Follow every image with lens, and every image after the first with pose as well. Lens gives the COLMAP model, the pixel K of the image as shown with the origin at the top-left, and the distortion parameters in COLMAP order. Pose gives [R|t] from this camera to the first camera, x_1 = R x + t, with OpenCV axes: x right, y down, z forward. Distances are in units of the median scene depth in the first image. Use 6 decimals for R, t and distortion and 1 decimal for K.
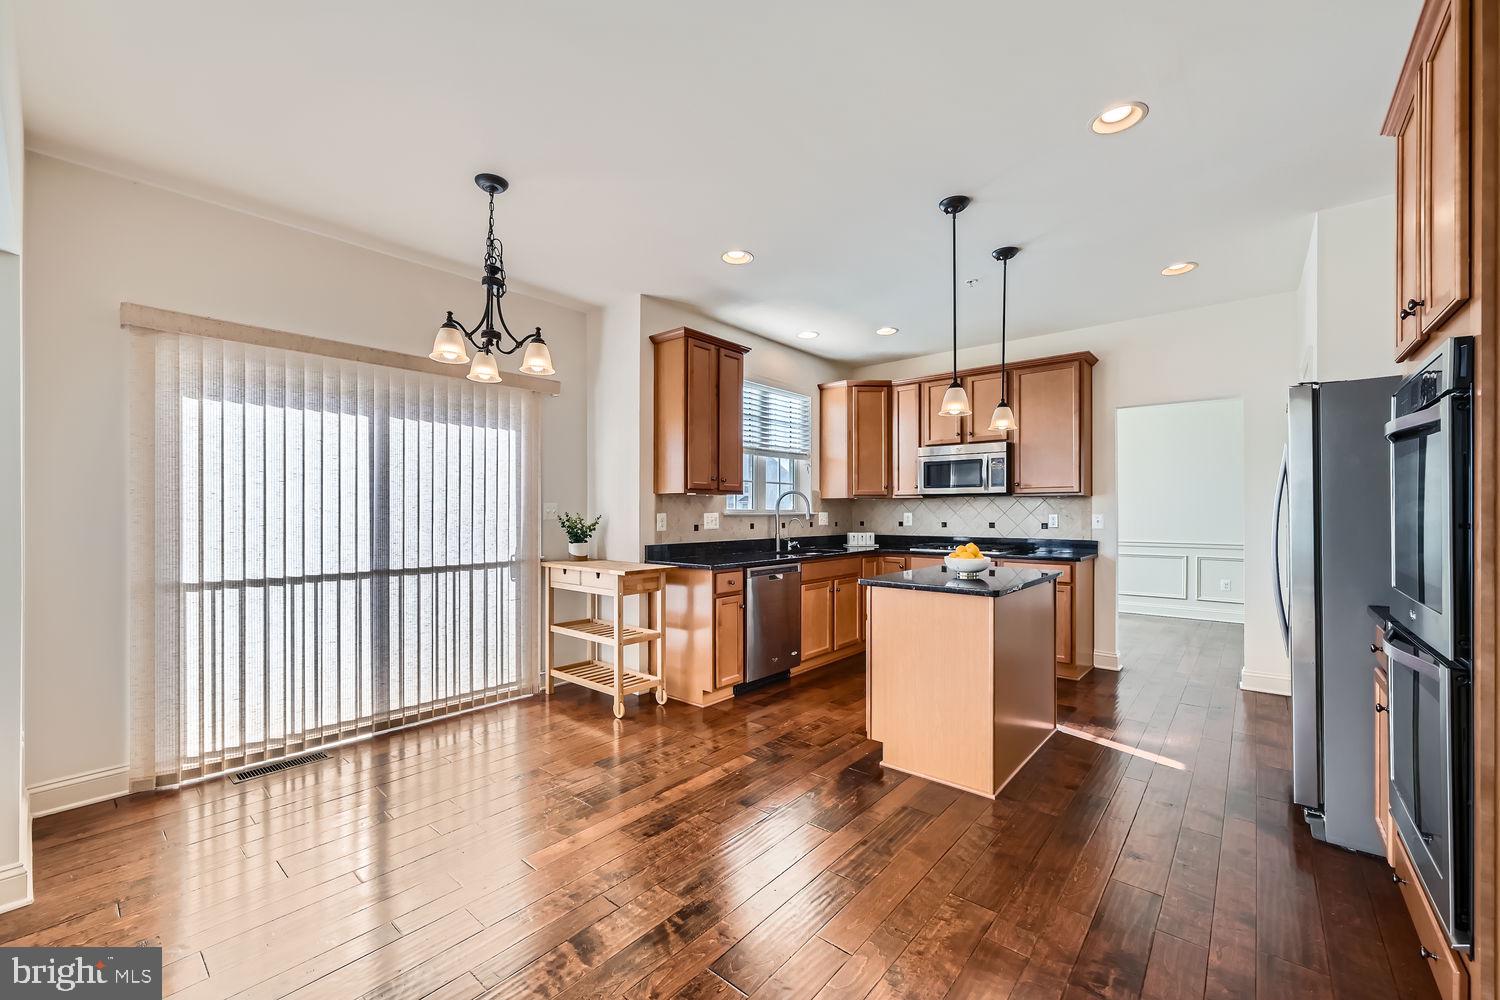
lens RADIAL K [[597.6, 0, 746.9], [0, 597.6, 507.6], [0, 0, 1]] dist [-0.000067, -0.000095]
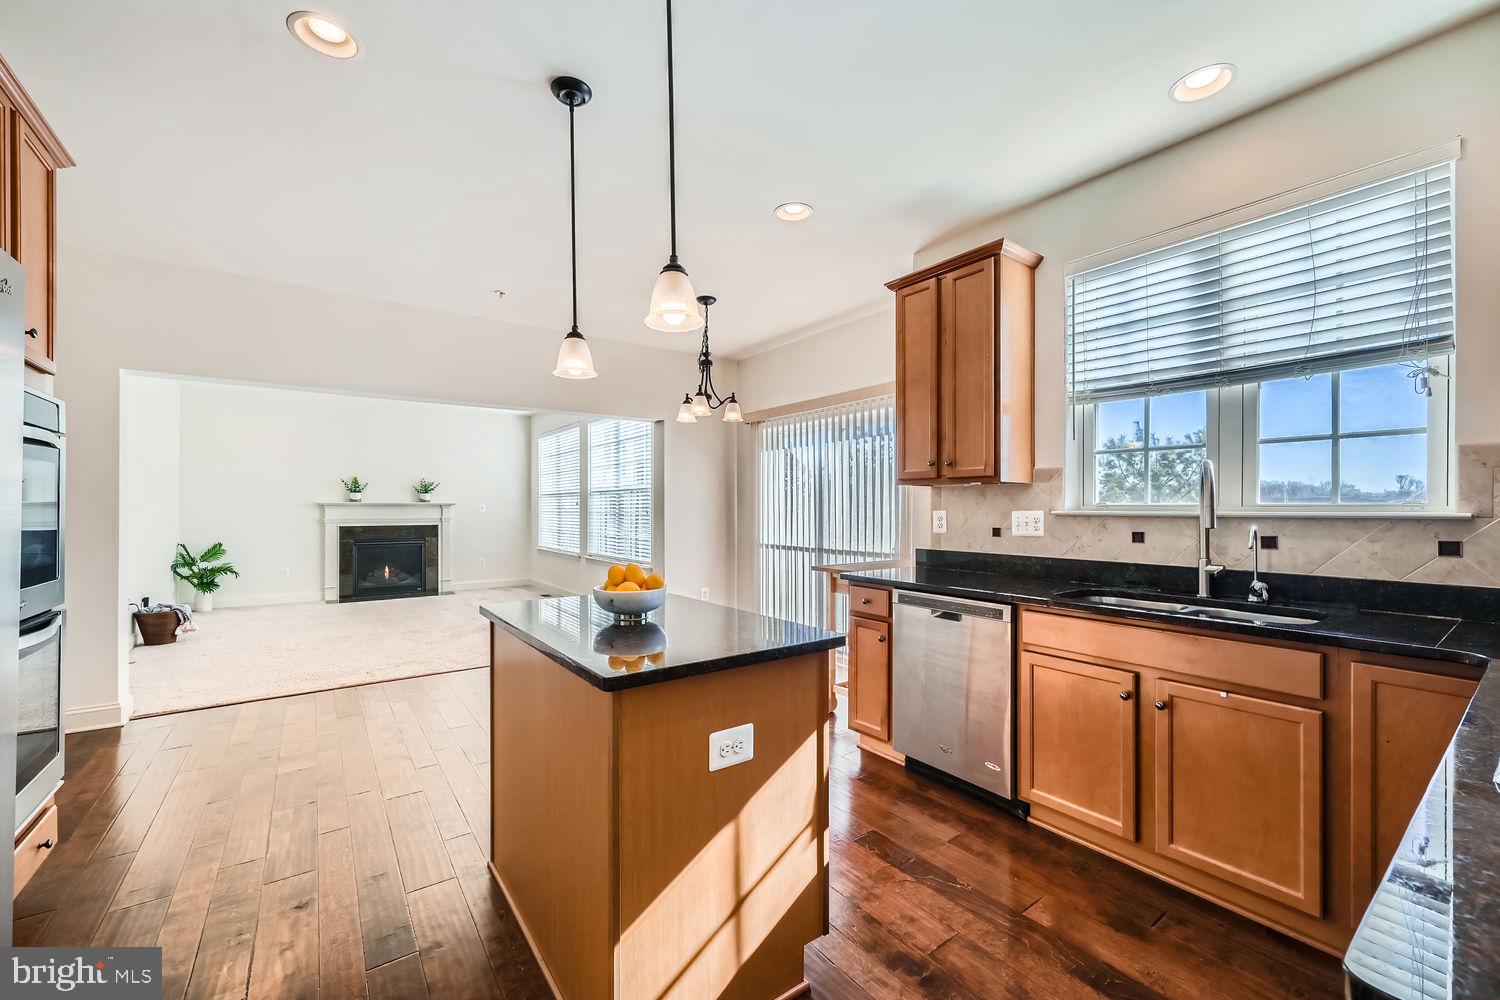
lens RADIAL K [[589.1, 0, 741.9], [0, 589.1, 507.0], [0, 0, 1]] dist [-0.000245, 0.000024]
pose [[-0.243713, -0.000649, -0.969847, 0.678321], [0.008277, 0.999962, -0.002749, 0.004433], [0.969812, -0.008697, -0.243698, 0.934472]]
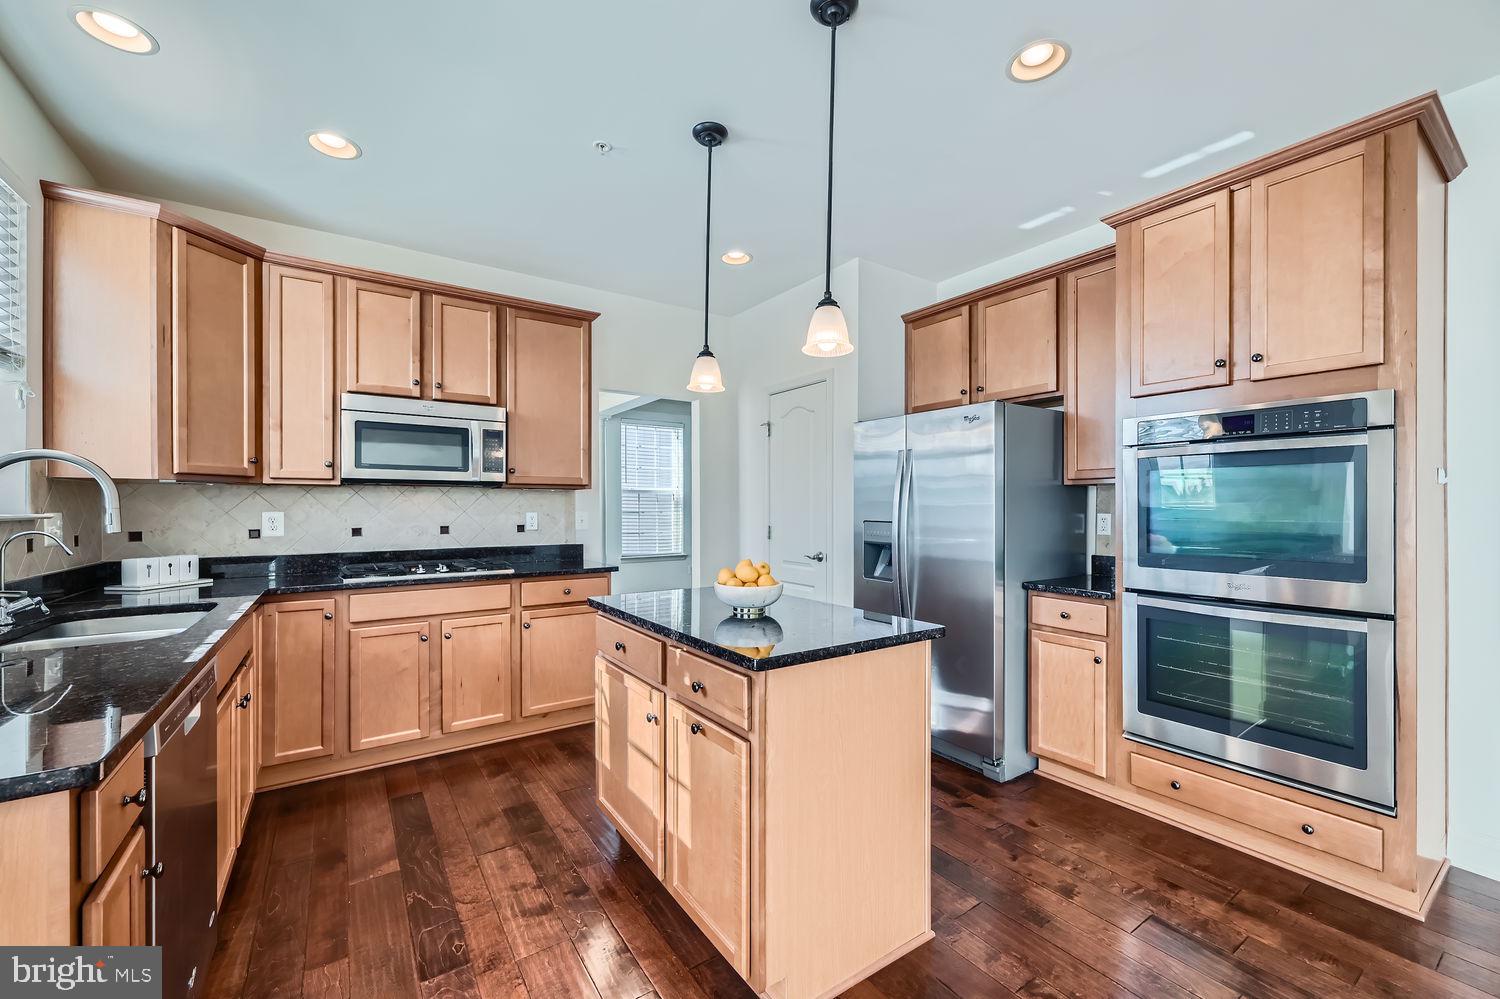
lens RADIAL K [[597.6, 0, 746.9], [0, 597.6, 507.1], [0, 0, 1]] dist [-0.000067, -0.000095]
pose [[0.263532, -0.000616, 0.964650, -0.178552], [-0.005648, 0.999982, 0.002182, 0.001294], [-0.964634, -0.006023, 0.263524, 0.626544]]
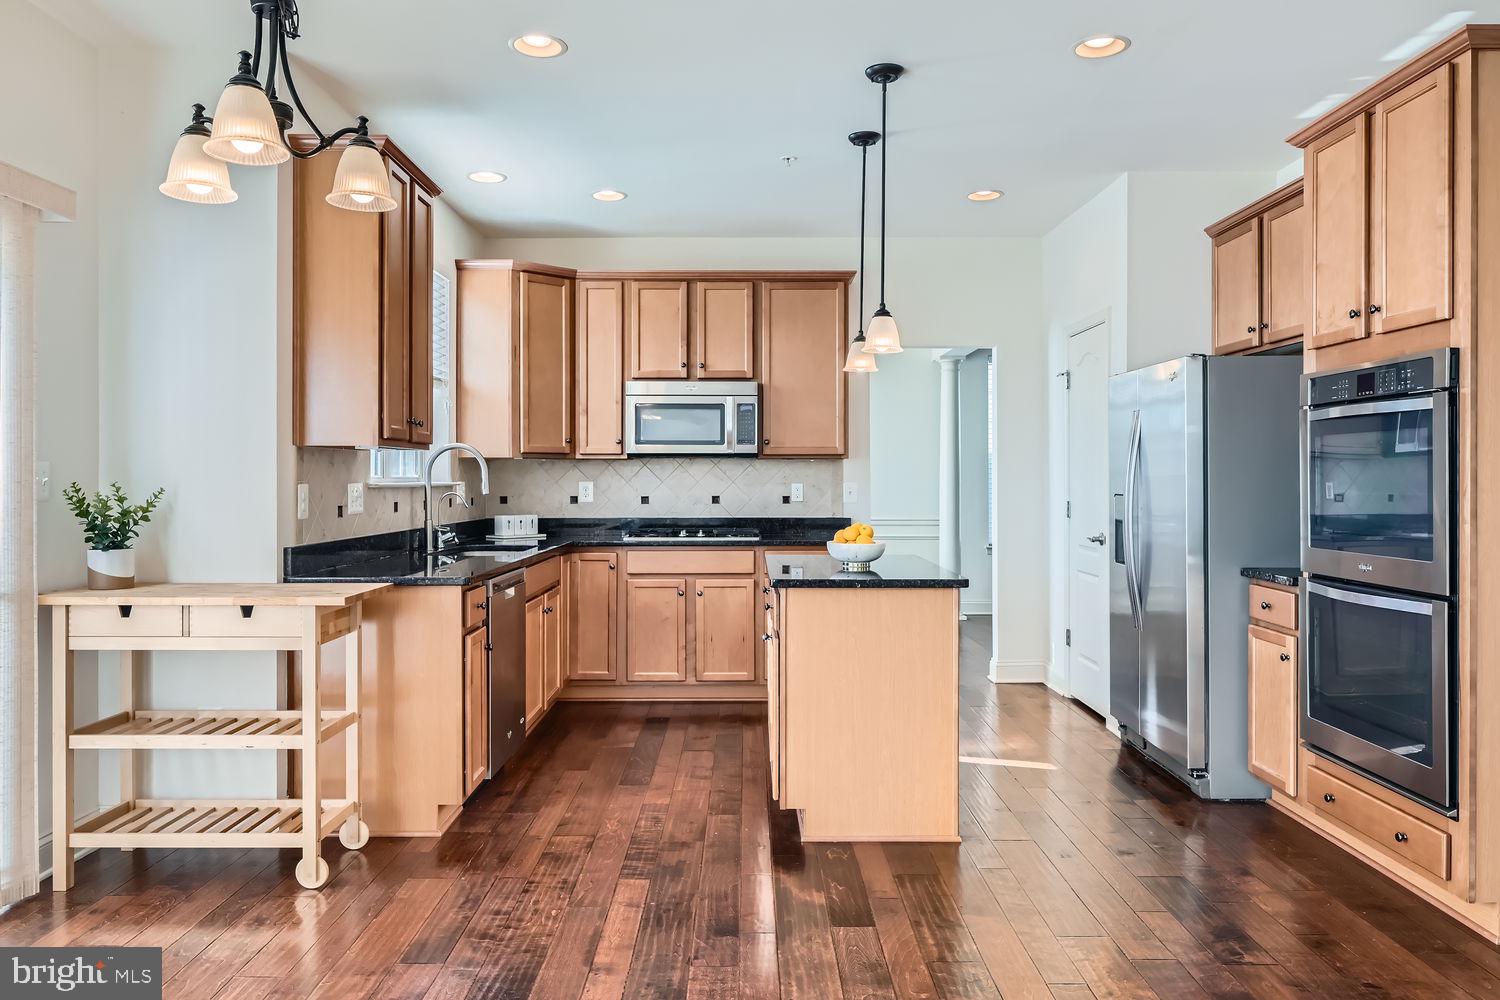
lens RADIAL K [[1038.3, 0, 740.5], [0, 1038.3, 475.1], [0, 0, 1]] dist [0.000815, -0.003434]
pose [[0.764075, 0.001685, 0.645125, -0.429132], [-0.003746, 0.999991, 0.001824, -0.001307], [-0.645116, -0.003810, 0.764075, 0.080157]]
